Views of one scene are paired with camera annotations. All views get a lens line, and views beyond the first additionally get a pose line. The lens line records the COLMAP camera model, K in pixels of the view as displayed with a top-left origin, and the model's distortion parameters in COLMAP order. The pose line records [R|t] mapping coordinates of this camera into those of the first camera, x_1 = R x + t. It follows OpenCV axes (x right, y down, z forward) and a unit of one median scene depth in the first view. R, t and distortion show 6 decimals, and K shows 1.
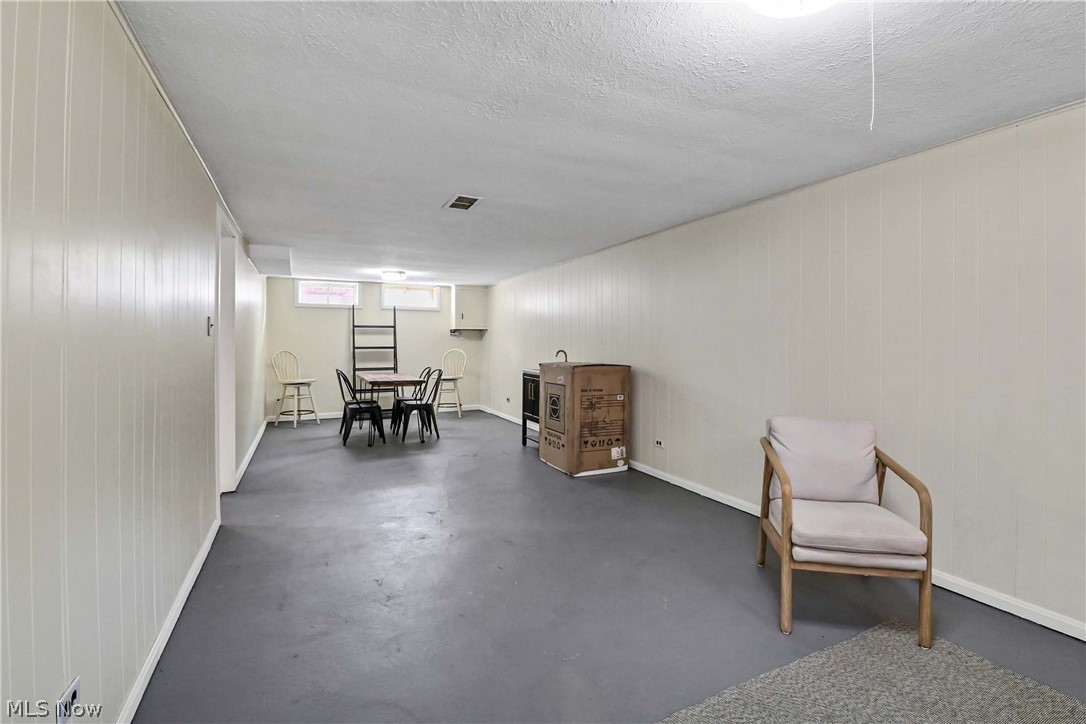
lens RADIAL K [[471.6, 0, 539.7], [0, 471.6, 347.0], [0, 0, 1]] dist [0.023783, -0.000081]
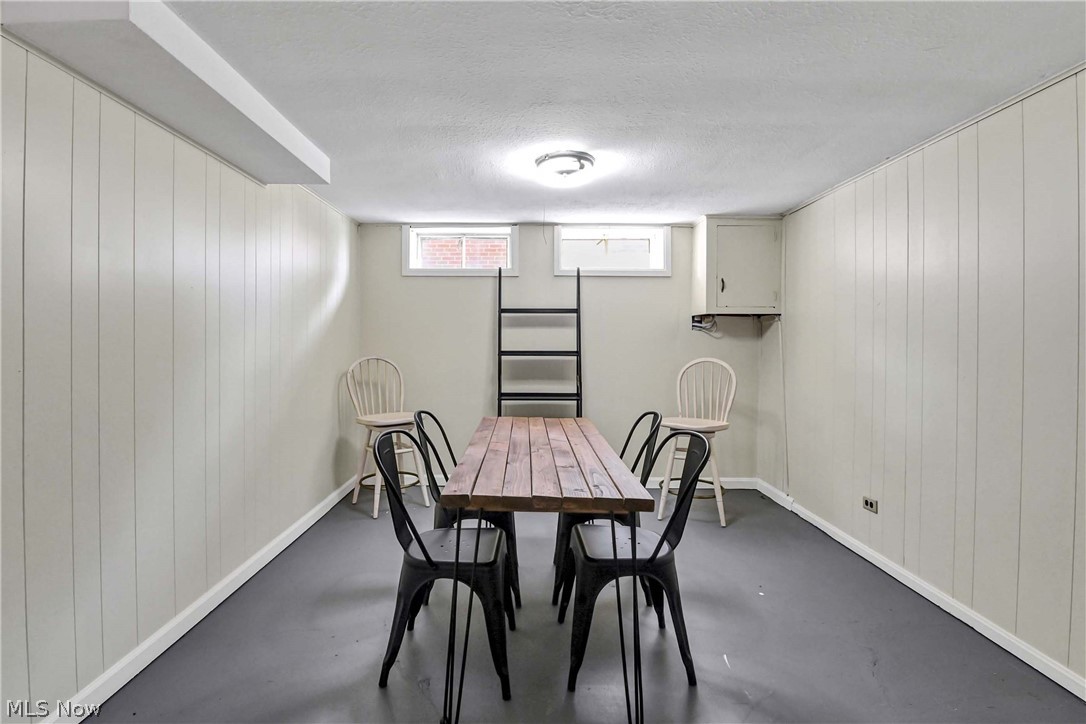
lens RADIAL K [[471.6, 0, 539.7], [0, 471.6, 347.0], [0, 0, 1]] dist [0.023783, -0.000081]
pose [[0.908511, 0.010385, -0.417731, -0.137980], [-0.007103, 0.999930, 0.009410, -0.009539], [0.417800, -0.005582, 0.908522, 0.537597]]
